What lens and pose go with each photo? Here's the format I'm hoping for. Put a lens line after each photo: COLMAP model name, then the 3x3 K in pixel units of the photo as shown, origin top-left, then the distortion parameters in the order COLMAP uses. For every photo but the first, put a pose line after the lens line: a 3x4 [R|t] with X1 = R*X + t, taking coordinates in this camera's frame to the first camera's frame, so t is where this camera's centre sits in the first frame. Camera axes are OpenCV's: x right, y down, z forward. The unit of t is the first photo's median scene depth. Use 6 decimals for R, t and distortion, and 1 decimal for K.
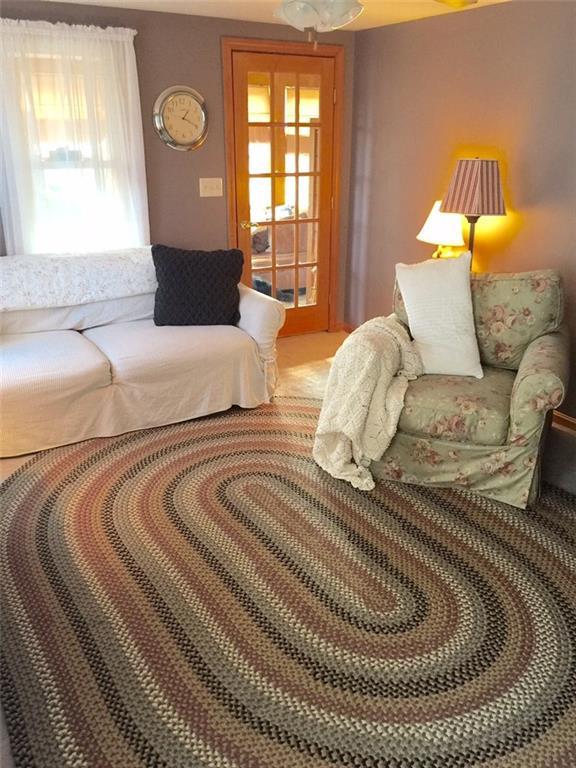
lens RADIAL K [[644.4, 0, 288.0], [0, 644.4, 402.4], [0, 0, 1]] dist [-0.014118, -0.008760]
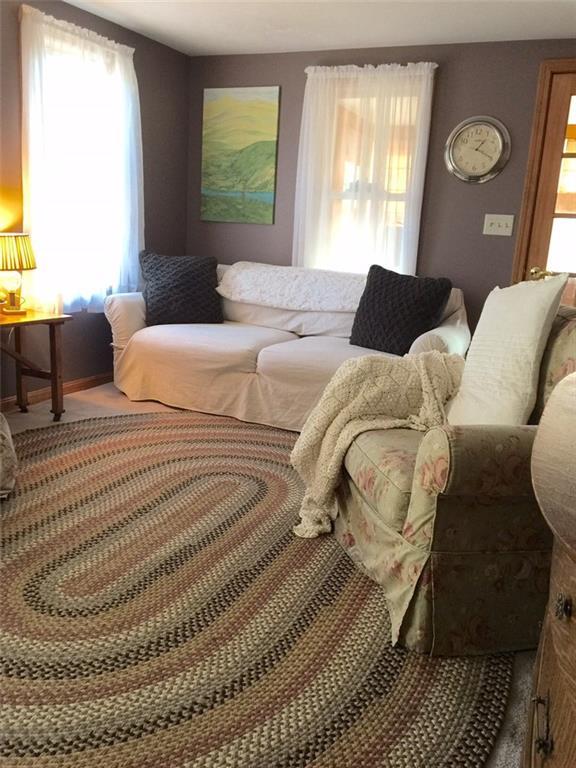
lens RADIAL K [[653.3, 0, 288.0], [0, 653.3, 384.0], [0, 0, 1]] dist [0.007751, -0.000418]
pose [[0.582844, 0.217867, -0.782833, 0.579306], [-0.362065, 0.932097, -0.010161, -0.019717], [0.727463, 0.289359, 0.622149, 0.362125]]
